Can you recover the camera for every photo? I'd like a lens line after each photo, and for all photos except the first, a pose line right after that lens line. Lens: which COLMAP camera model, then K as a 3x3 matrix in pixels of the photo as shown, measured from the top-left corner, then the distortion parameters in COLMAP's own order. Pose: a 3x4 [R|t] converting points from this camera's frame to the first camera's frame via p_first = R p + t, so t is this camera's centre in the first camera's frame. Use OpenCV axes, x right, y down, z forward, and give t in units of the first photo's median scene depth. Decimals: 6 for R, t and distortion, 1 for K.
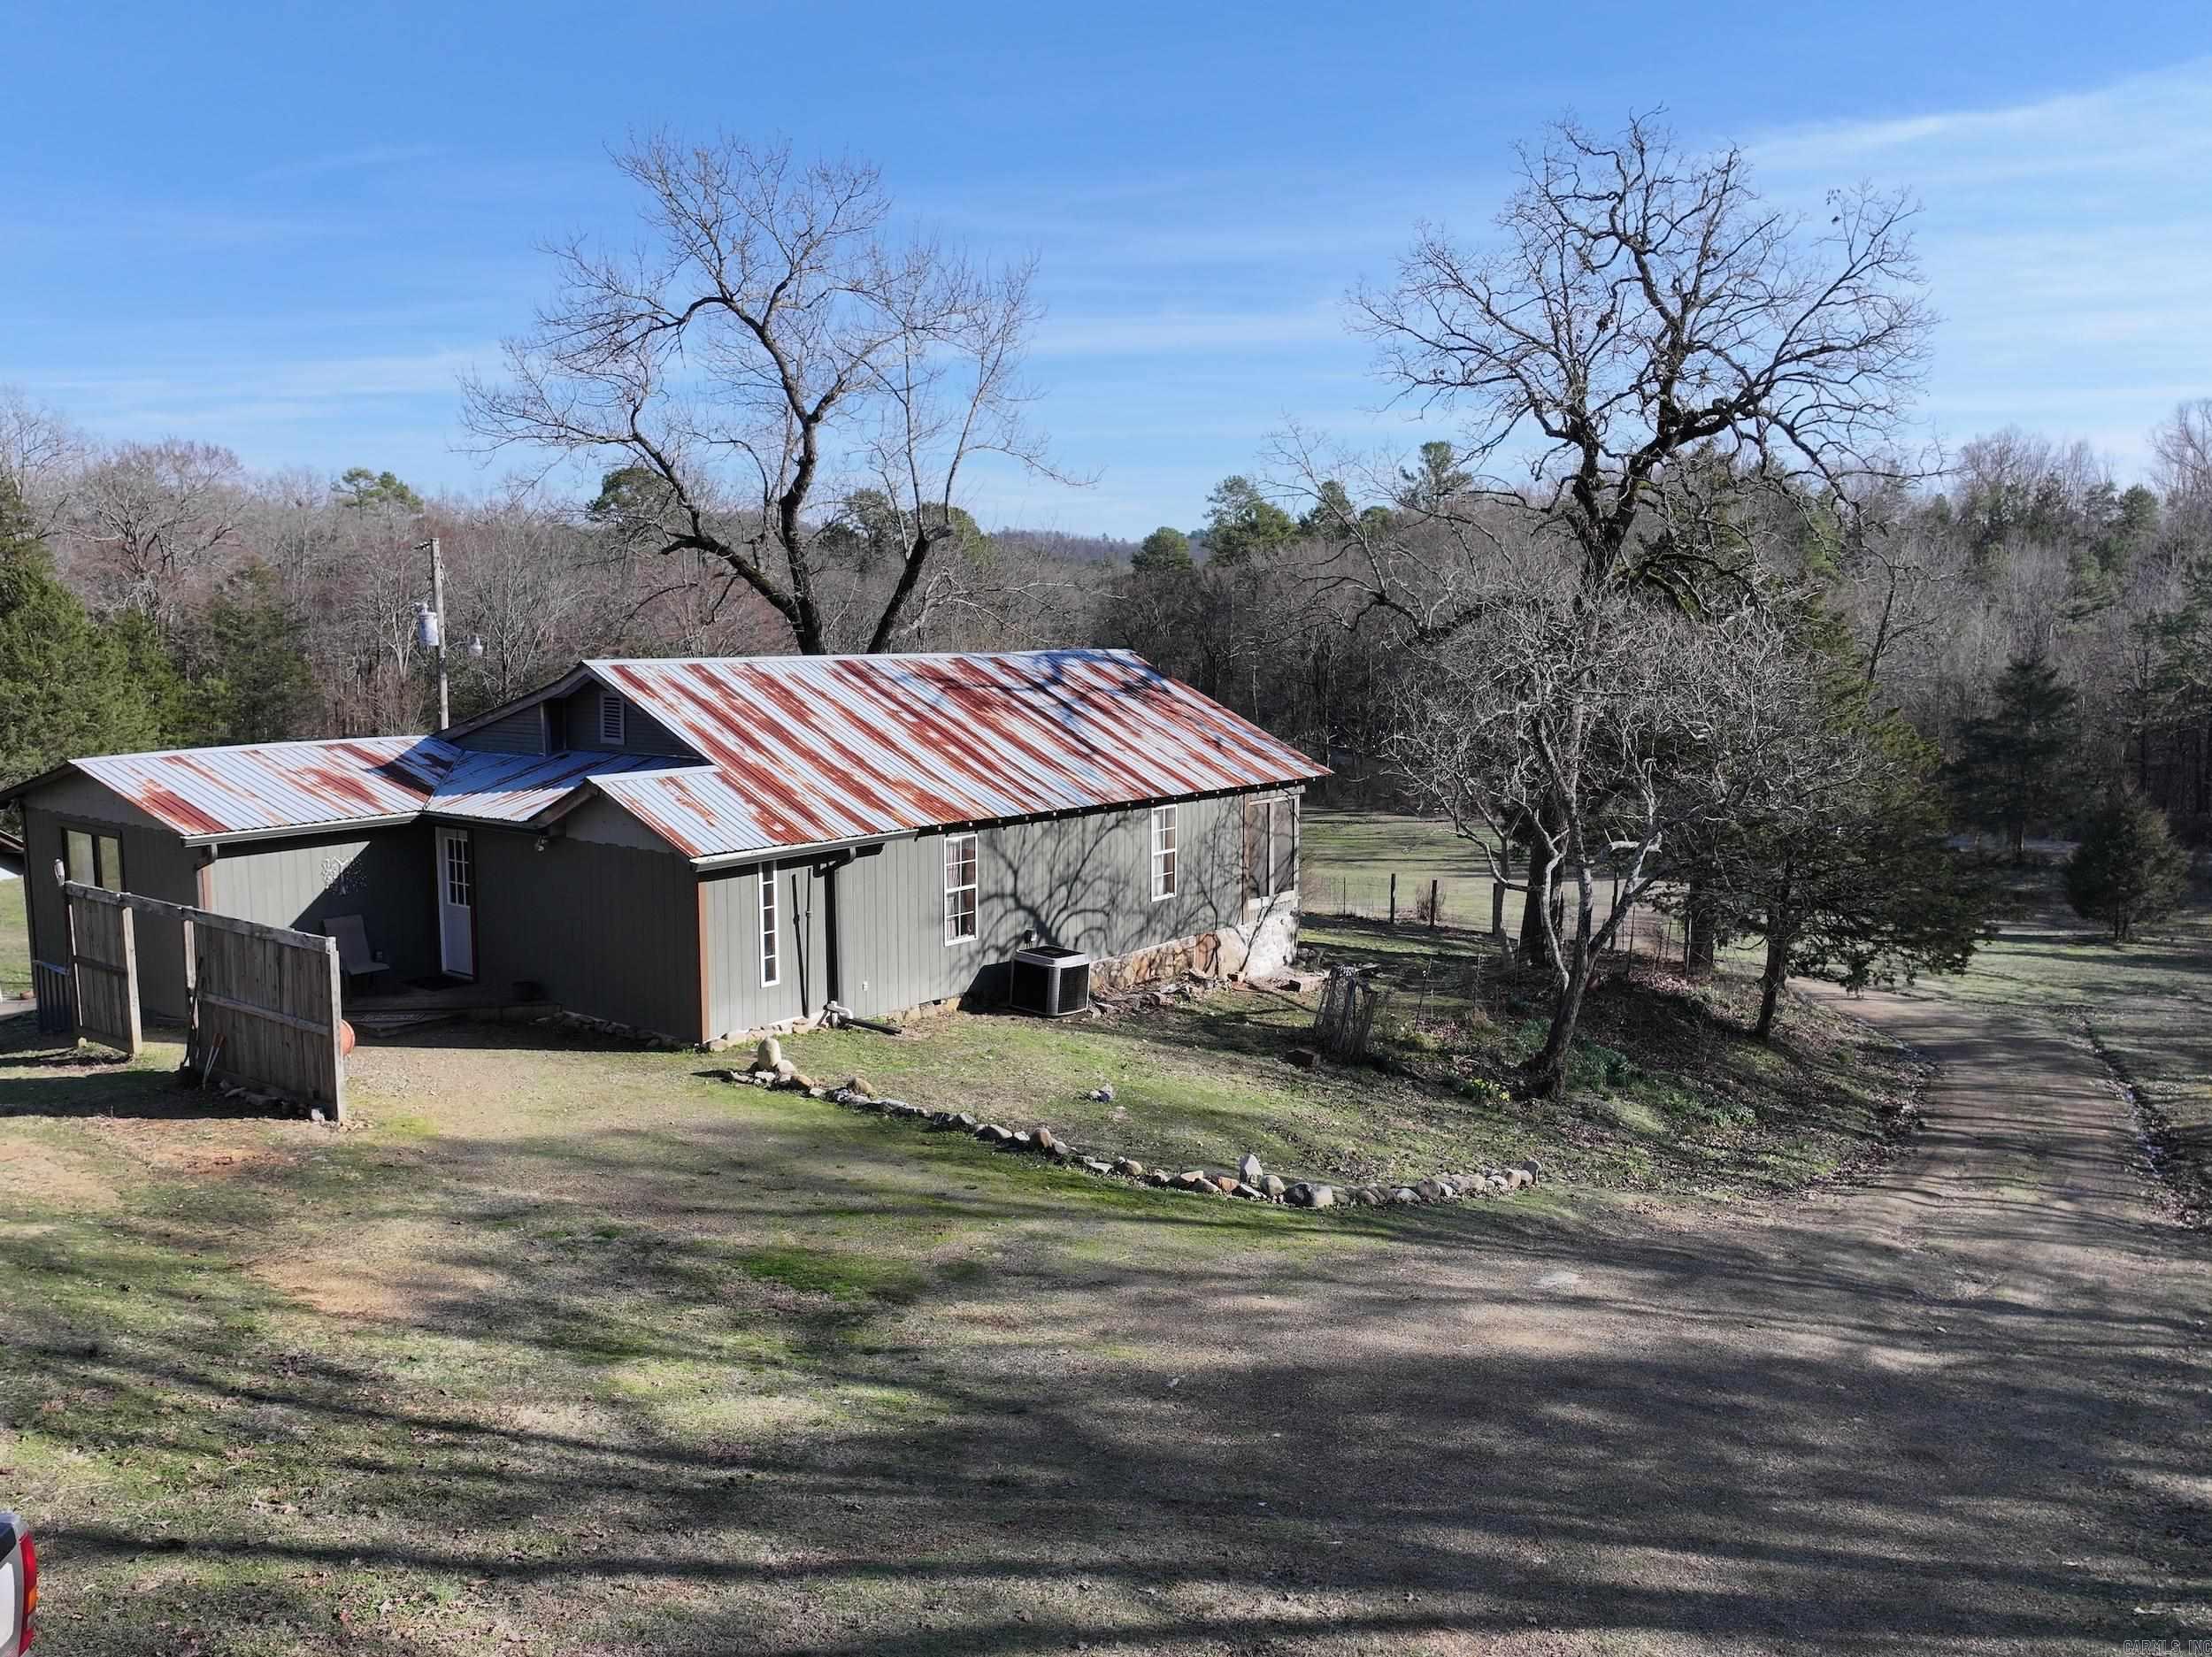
lens RADIAL K [[1739.9, 0, 1106.0], [0, 1739.9, 828.5], [0, 0, 1]] dist [0.009758, -0.008869]
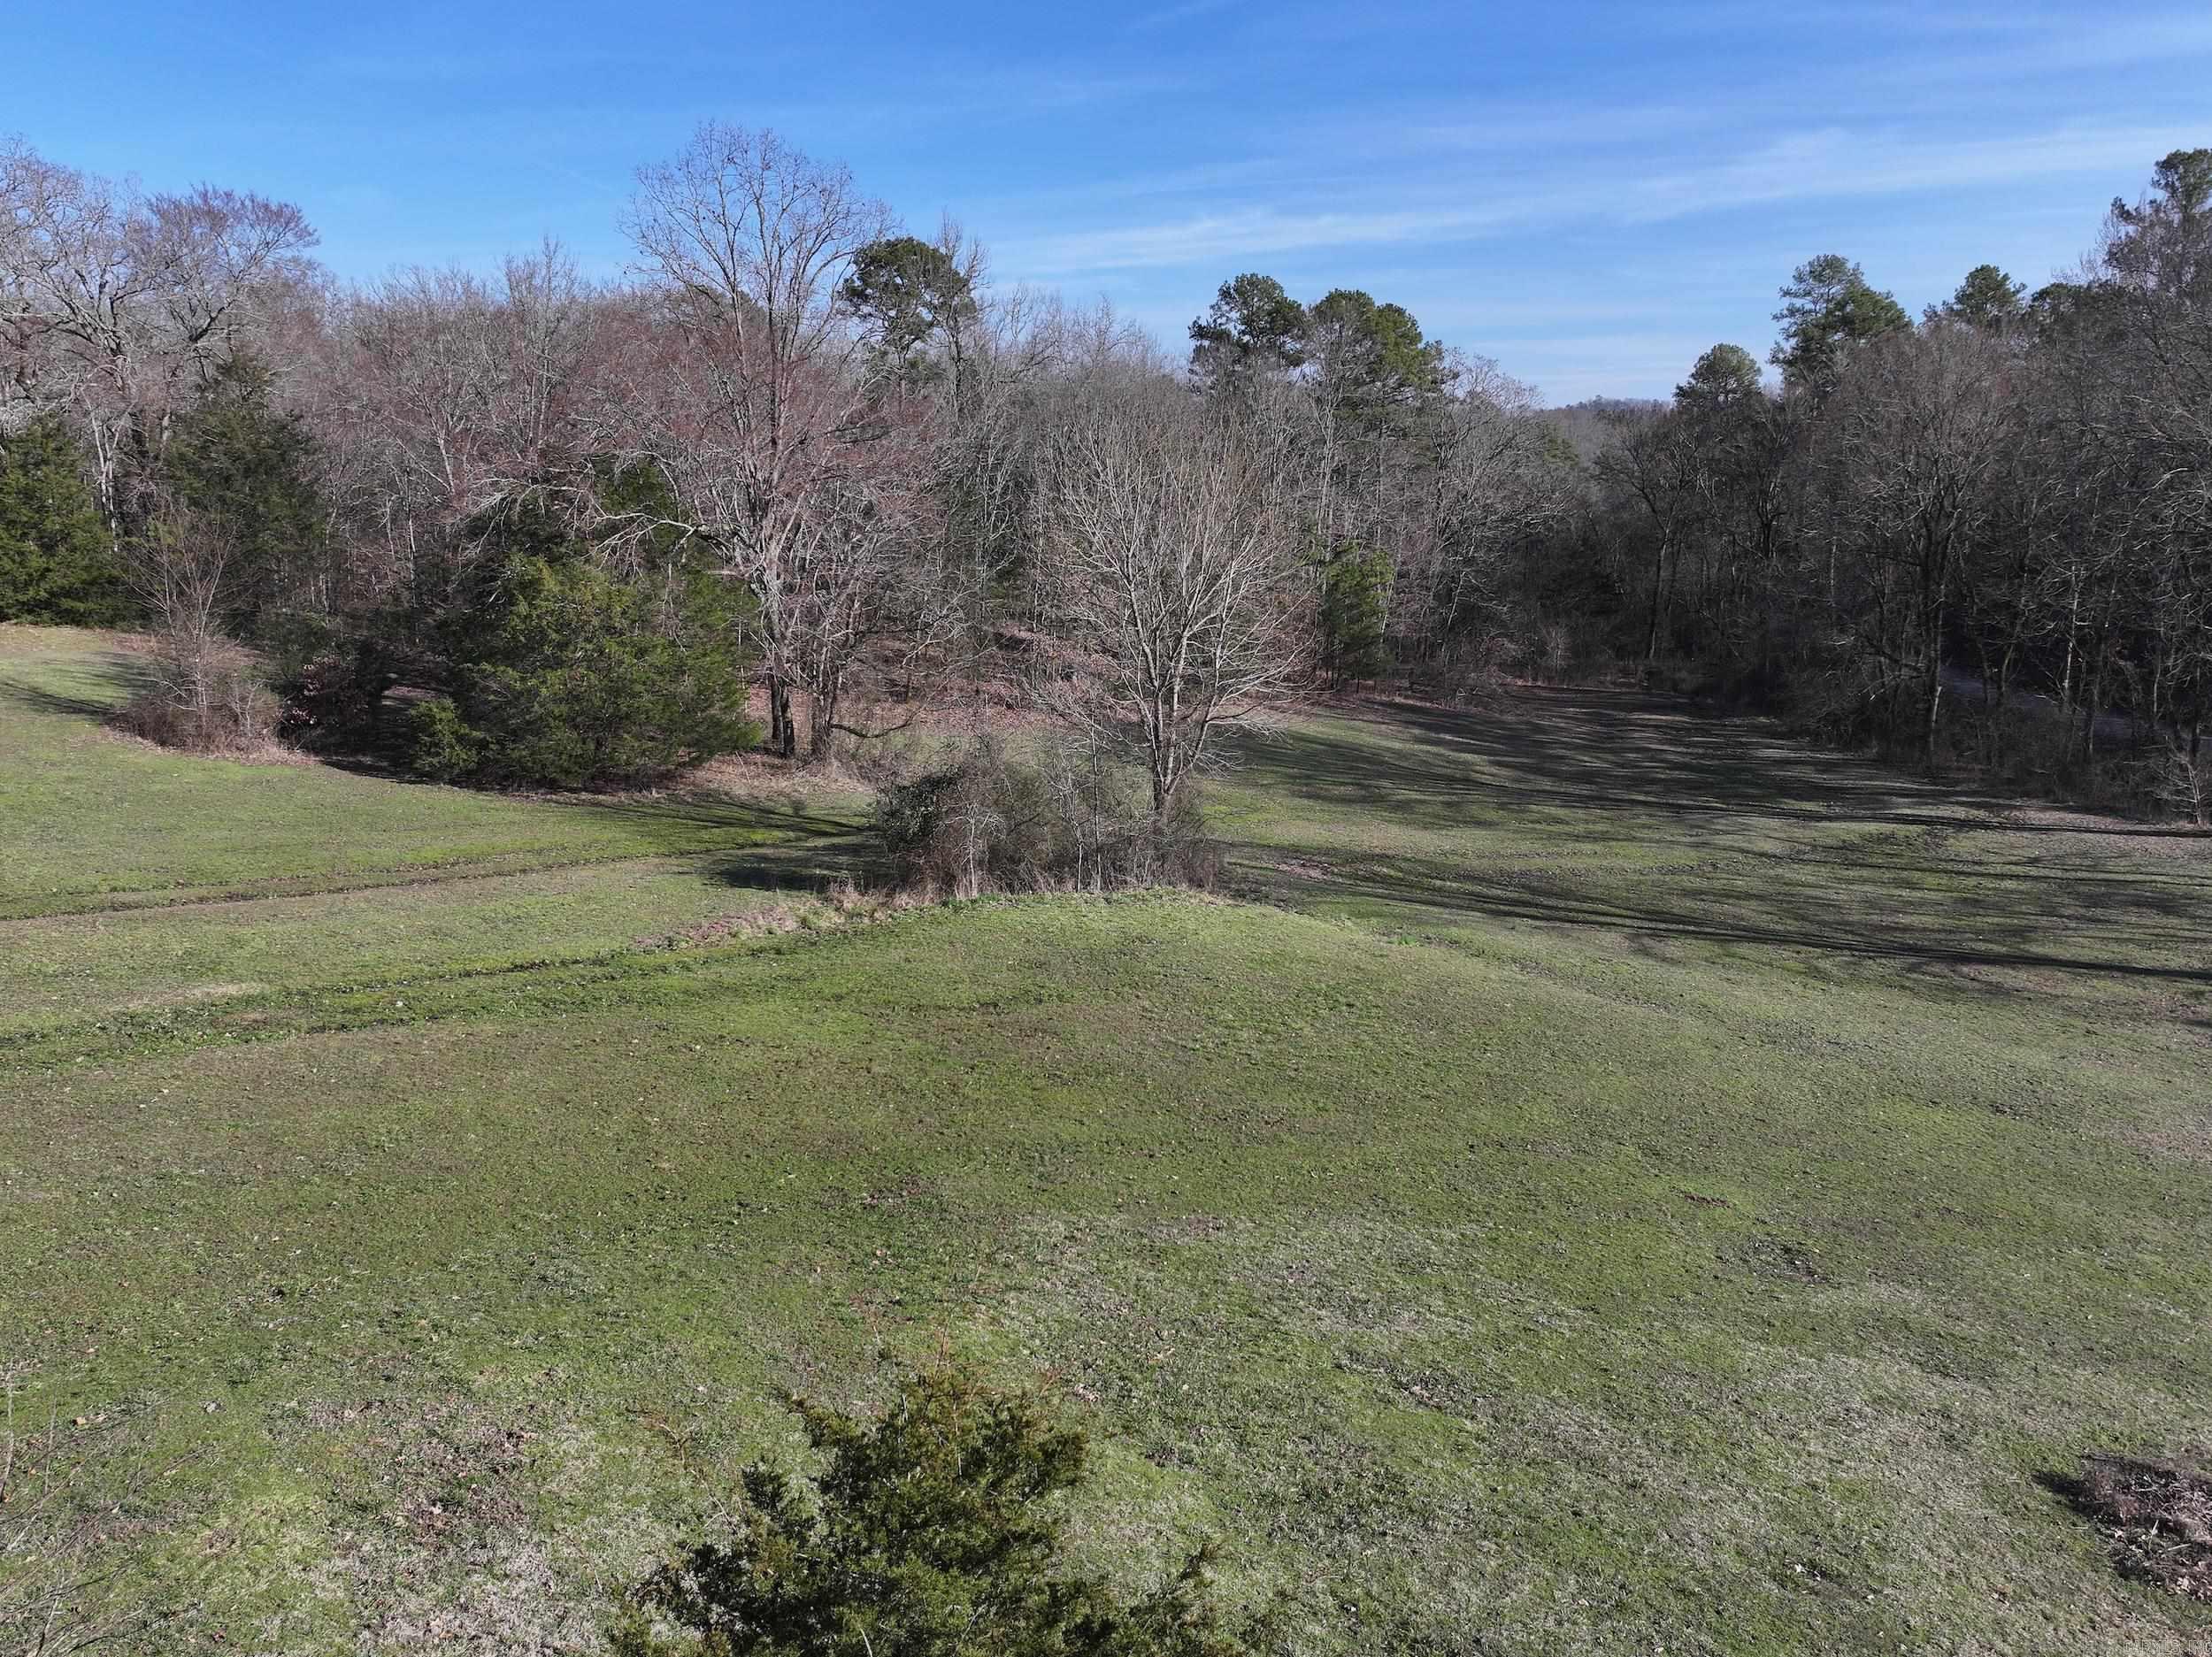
lens RADIAL K [[1678.4, 0, 1105.1], [0, 1678.4, 804.3], [0, 0, 1]] dist [0.000637, -0.001745]
pose [[0.941365, 0.065229, -0.331025, 0.272603], [-0.045192, 0.996670, 0.067879, -0.141118], [0.334350, -0.048940, 0.941177, 1.919259]]
